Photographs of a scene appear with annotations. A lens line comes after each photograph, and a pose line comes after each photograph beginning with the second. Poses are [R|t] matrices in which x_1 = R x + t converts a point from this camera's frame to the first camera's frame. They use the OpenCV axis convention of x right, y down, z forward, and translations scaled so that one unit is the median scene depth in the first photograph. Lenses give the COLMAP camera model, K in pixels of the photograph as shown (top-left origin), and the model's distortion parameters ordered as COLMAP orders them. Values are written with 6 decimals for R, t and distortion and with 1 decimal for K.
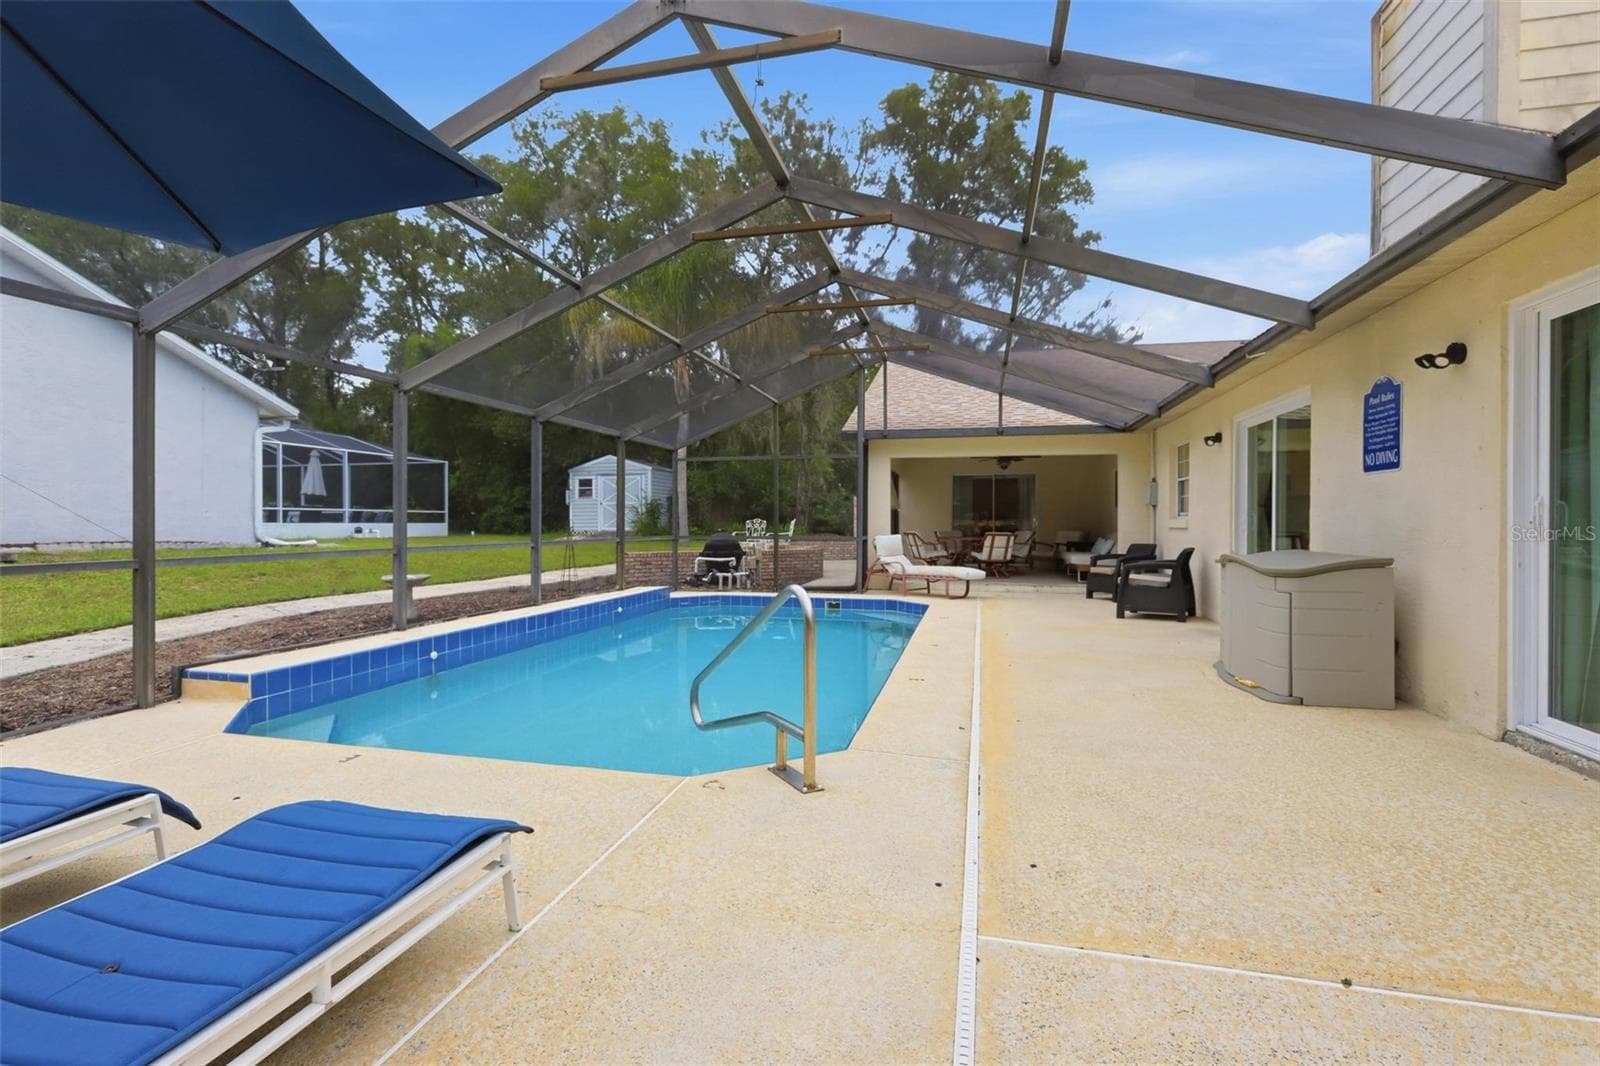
lens RADIAL K [[737.4, 0, 800.0], [0, 737.4, 533.0], [0, 0, 1]] dist [-0.001294, -0.000059]
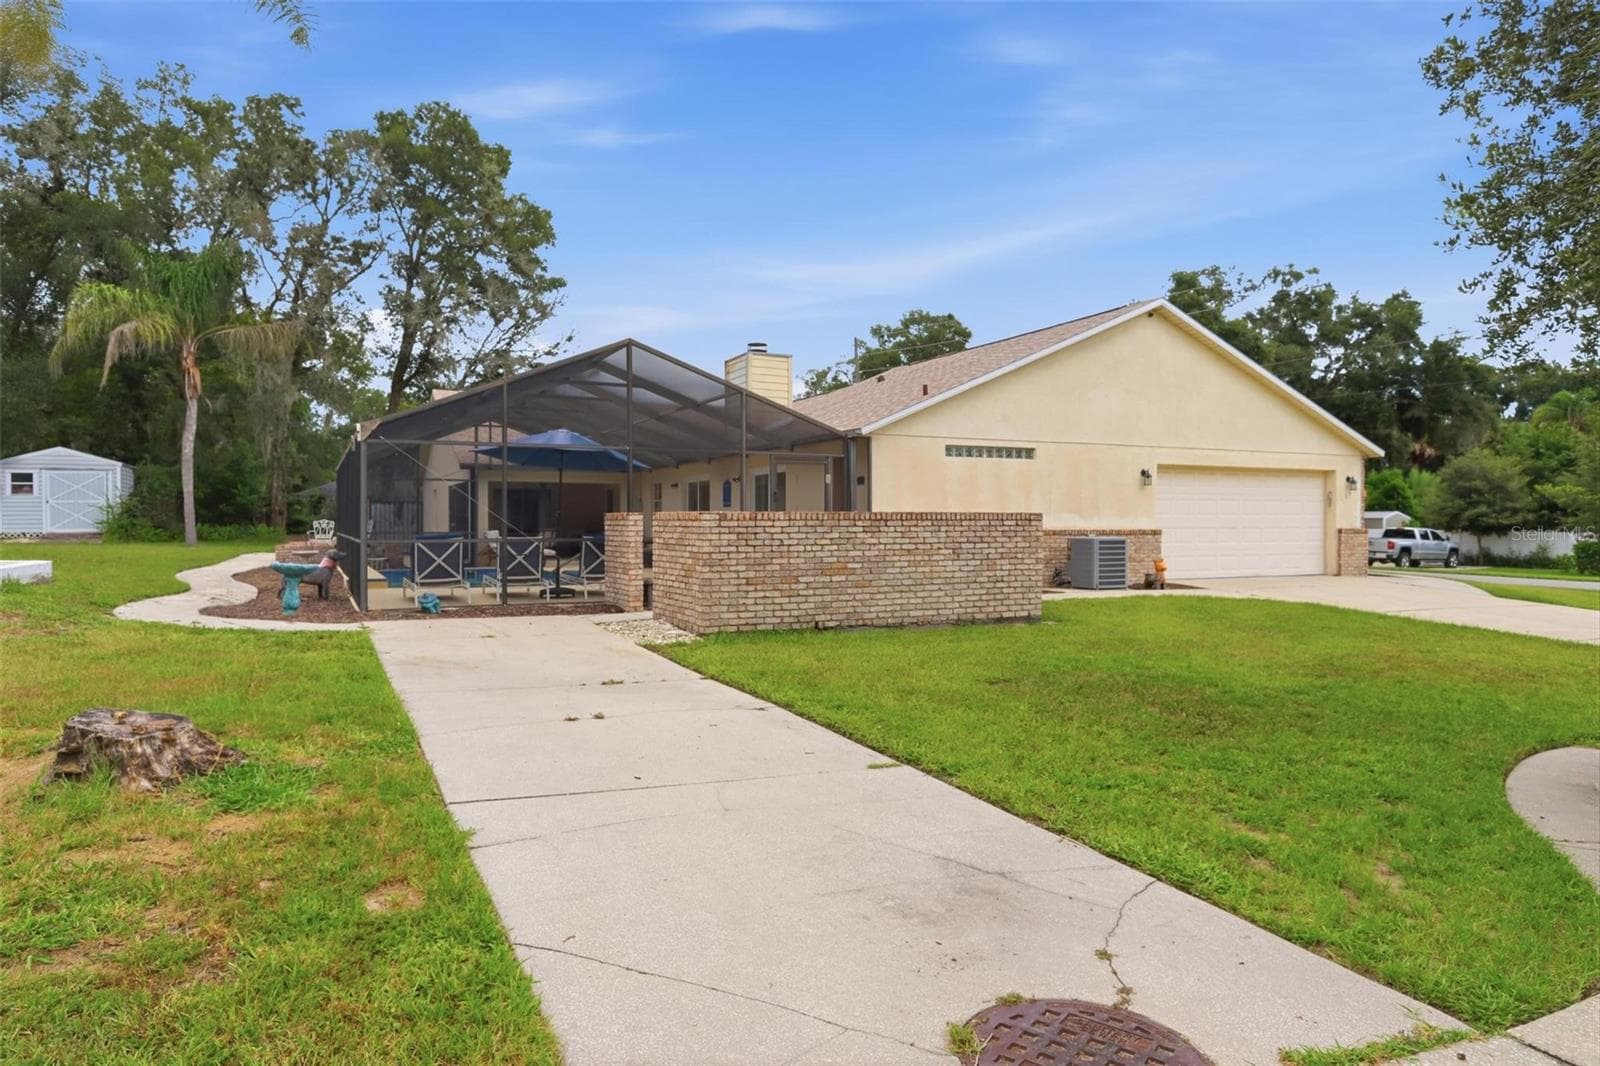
lens RADIAL K [[1079.5, 0, 800.0], [0, 1079.5, 533.0], [0, 0, 1]] dist [-0.002171, 0.000574]
pose [[0.776997, -0.003314, 0.629495, -0.380271], [0.008451, 0.999951, -0.005167, 0.011766], [-0.629447, 0.009335, 0.776987, -0.562344]]
